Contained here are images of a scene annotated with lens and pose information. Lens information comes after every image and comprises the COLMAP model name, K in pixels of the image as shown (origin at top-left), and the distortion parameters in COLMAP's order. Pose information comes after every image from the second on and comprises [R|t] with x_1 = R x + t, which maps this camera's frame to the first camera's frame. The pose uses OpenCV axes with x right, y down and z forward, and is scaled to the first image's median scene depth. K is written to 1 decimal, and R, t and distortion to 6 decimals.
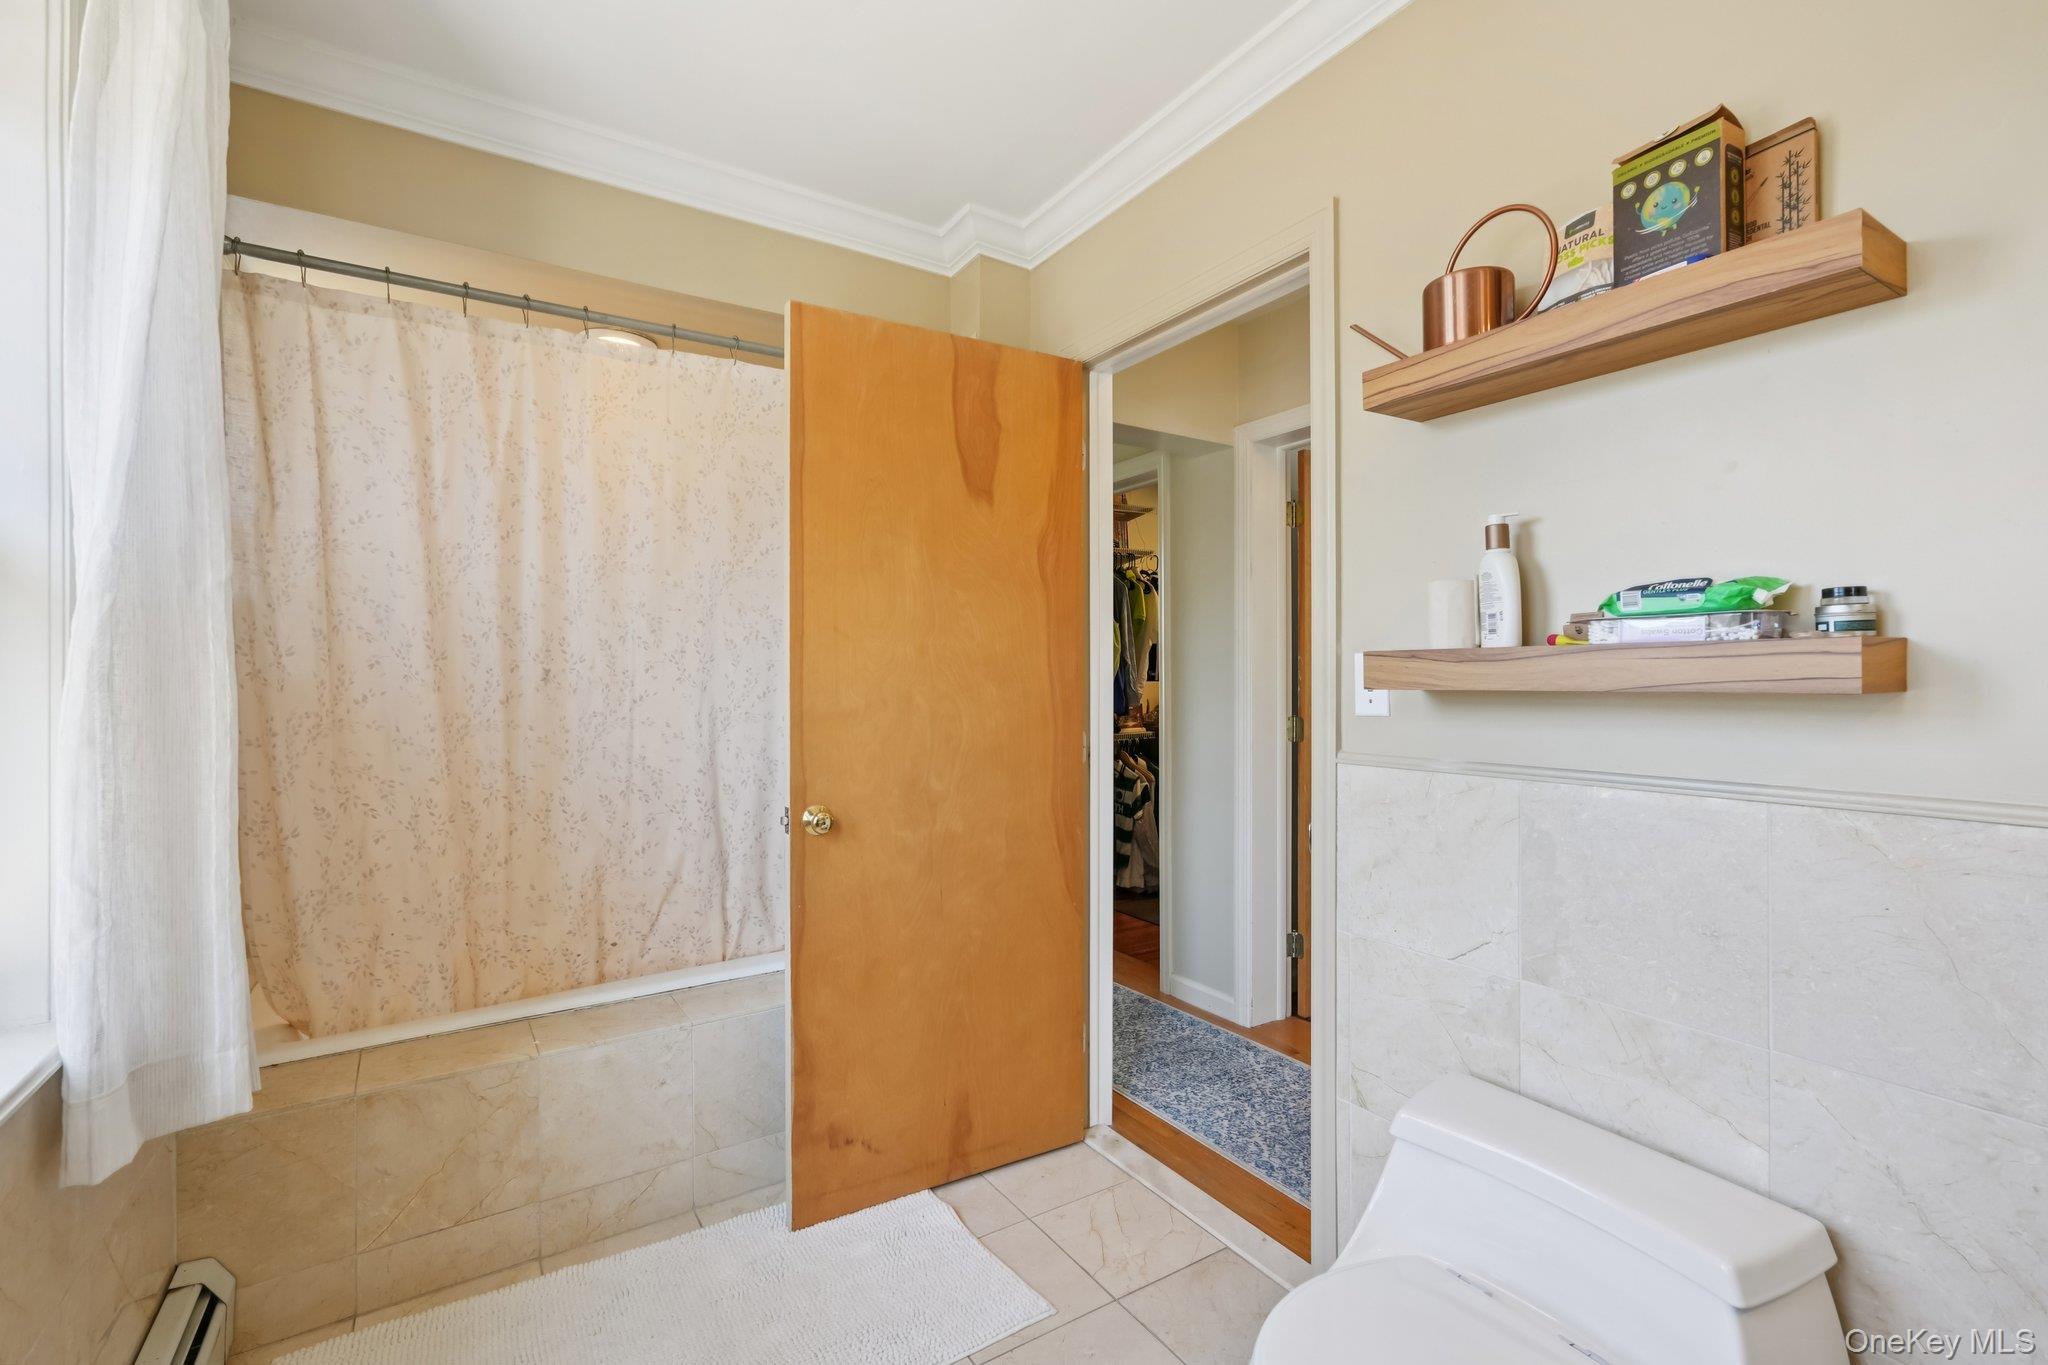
lens RADIAL K [[921.8, 0, 1015.2], [0, 921.8, 662.1], [0, 0, 1]] dist [-0.019074, 0.011449]
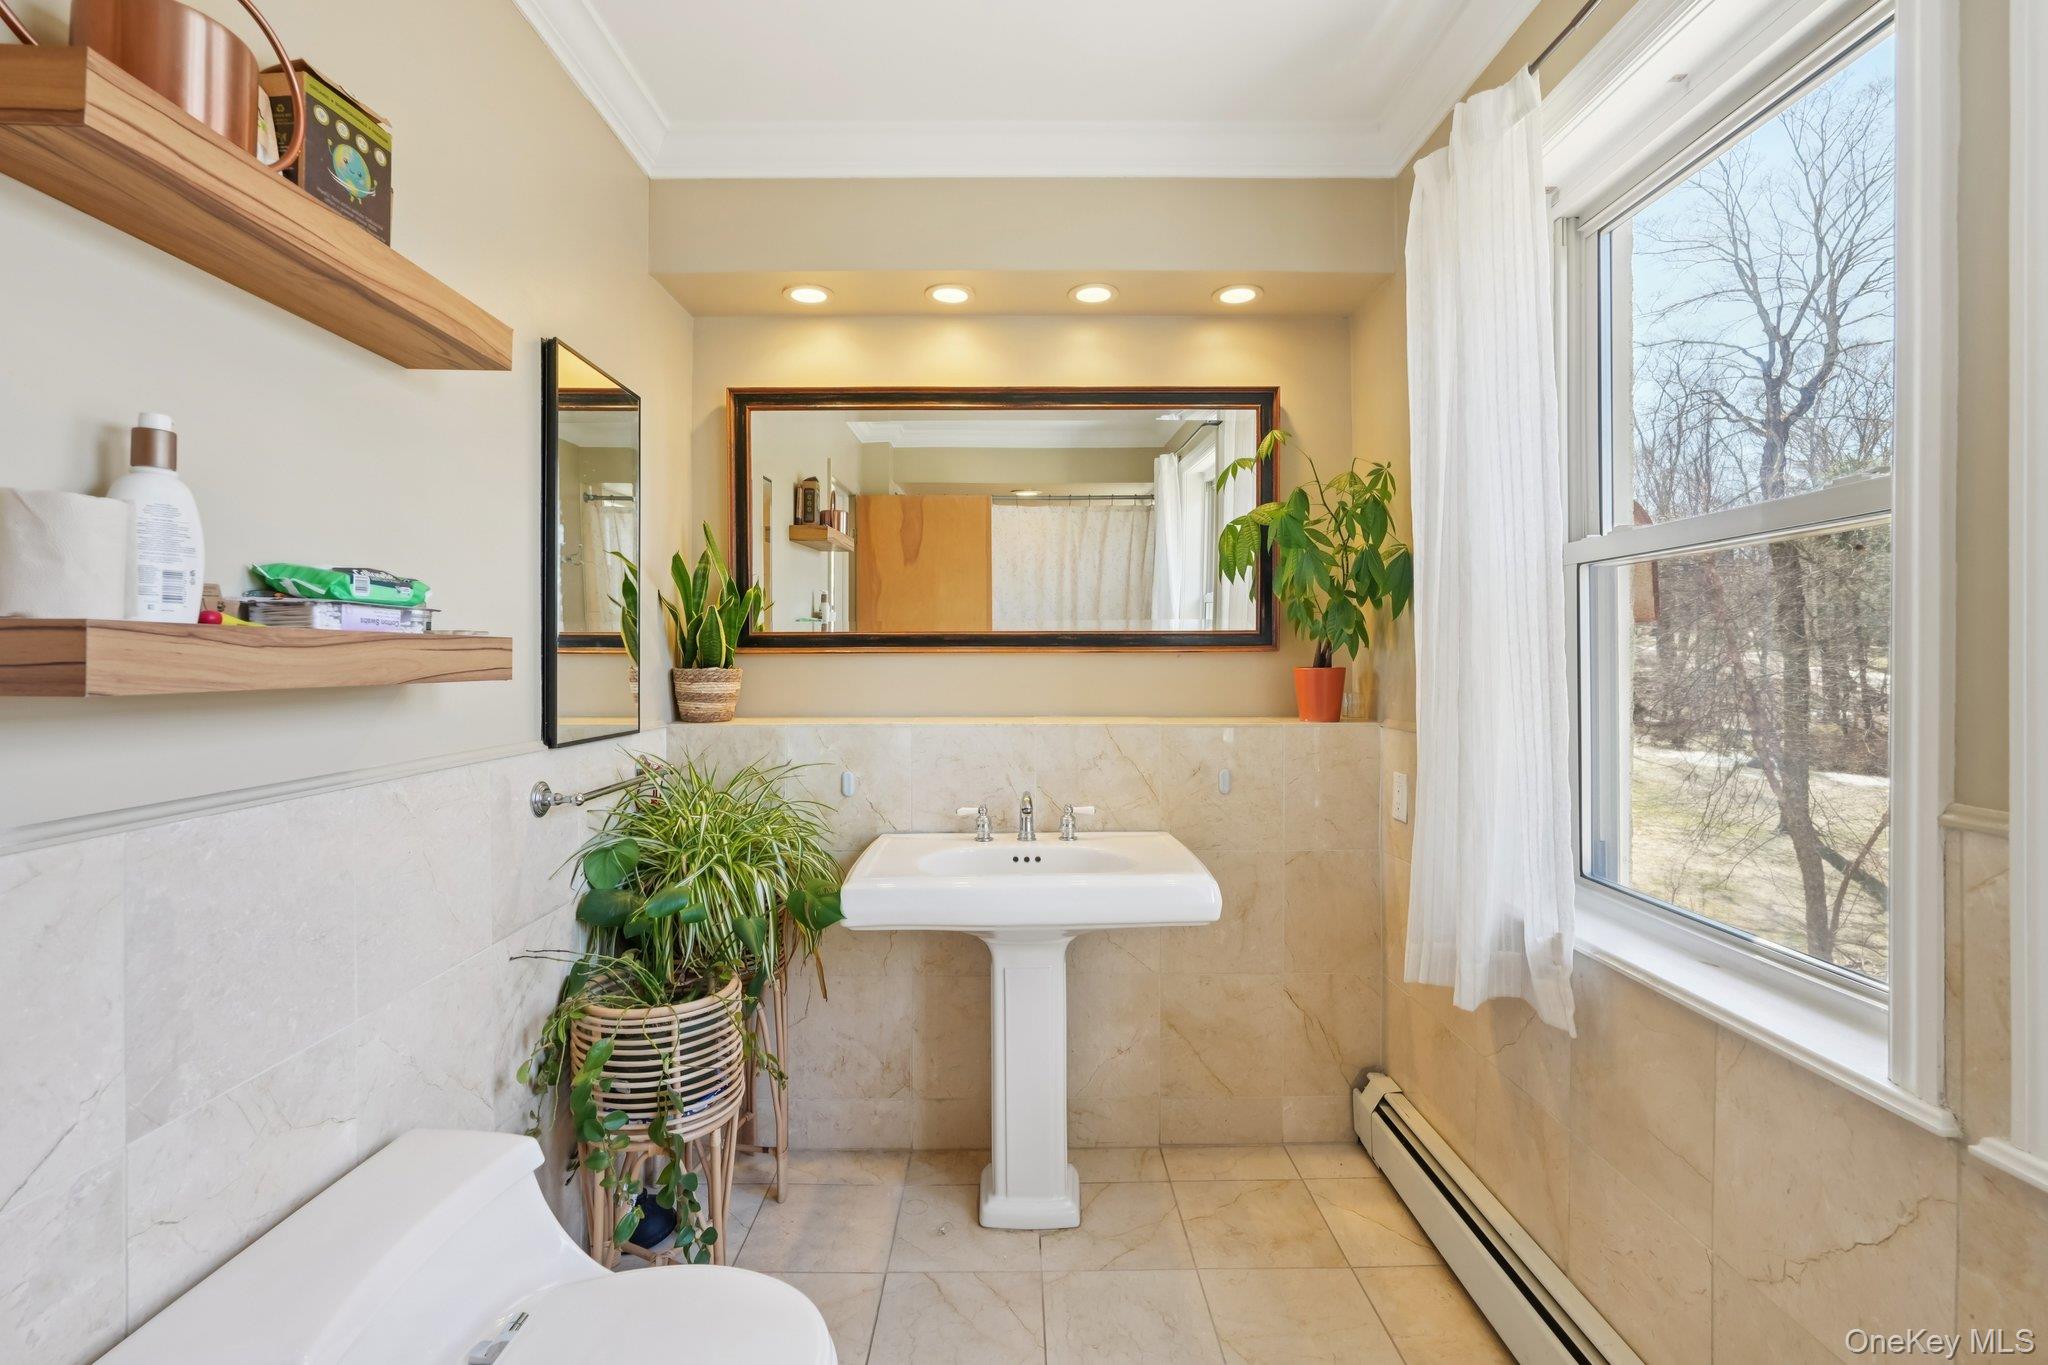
lens RADIAL K [[921.8, 0, 1015.2], [0, 921.8, 662.1], [0, 0, 1]] dist [-0.019074, 0.011449]
pose [[-0.850124, 0.006654, 0.526540, -0.363737], [-0.000760, 0.999904, -0.013863, 0.021833], [-0.526582, -0.012186, -0.850037, 1.424067]]
